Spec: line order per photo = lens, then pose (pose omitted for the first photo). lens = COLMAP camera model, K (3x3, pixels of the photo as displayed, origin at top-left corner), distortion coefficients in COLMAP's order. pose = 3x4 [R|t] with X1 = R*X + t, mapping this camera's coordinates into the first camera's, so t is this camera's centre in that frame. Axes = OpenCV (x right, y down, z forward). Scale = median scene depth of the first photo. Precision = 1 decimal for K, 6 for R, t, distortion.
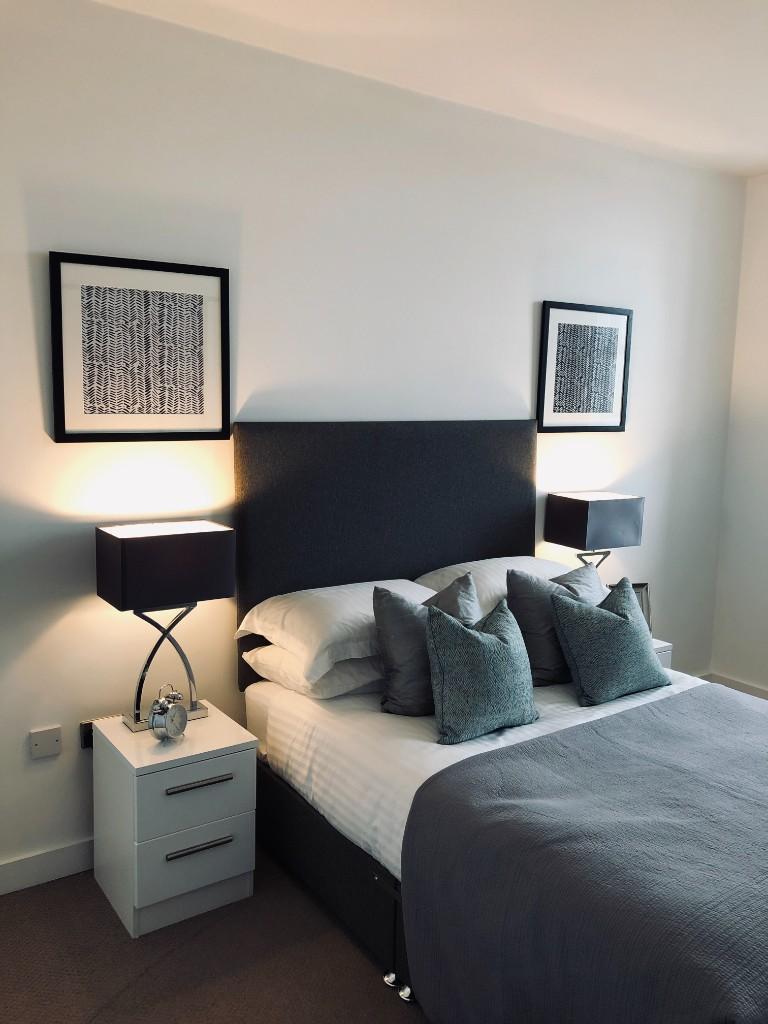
lens RADIAL K [[841.4, 0, 383.0], [0, 841.4, 515.4], [0, 0, 1]] dist [0.023591, 0.013365]
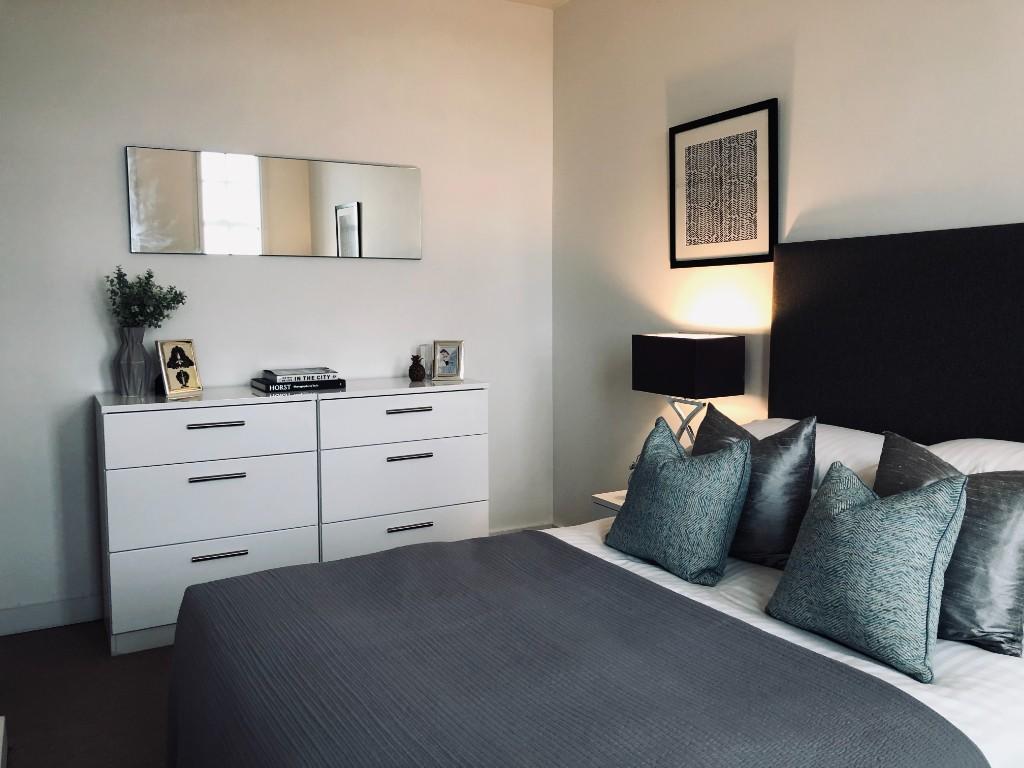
lens RADIAL K [[841.4, 0, 511.5], [0, 841.4, 380.6], [0, 0, 1]] dist [0.023591, 0.013365]
pose [[-0.076333, 0.077038, -0.994102, 0.931026], [-0.140313, 0.986259, 0.087204, 0.009227], [0.987160, 0.146142, -0.064475, 0.808503]]
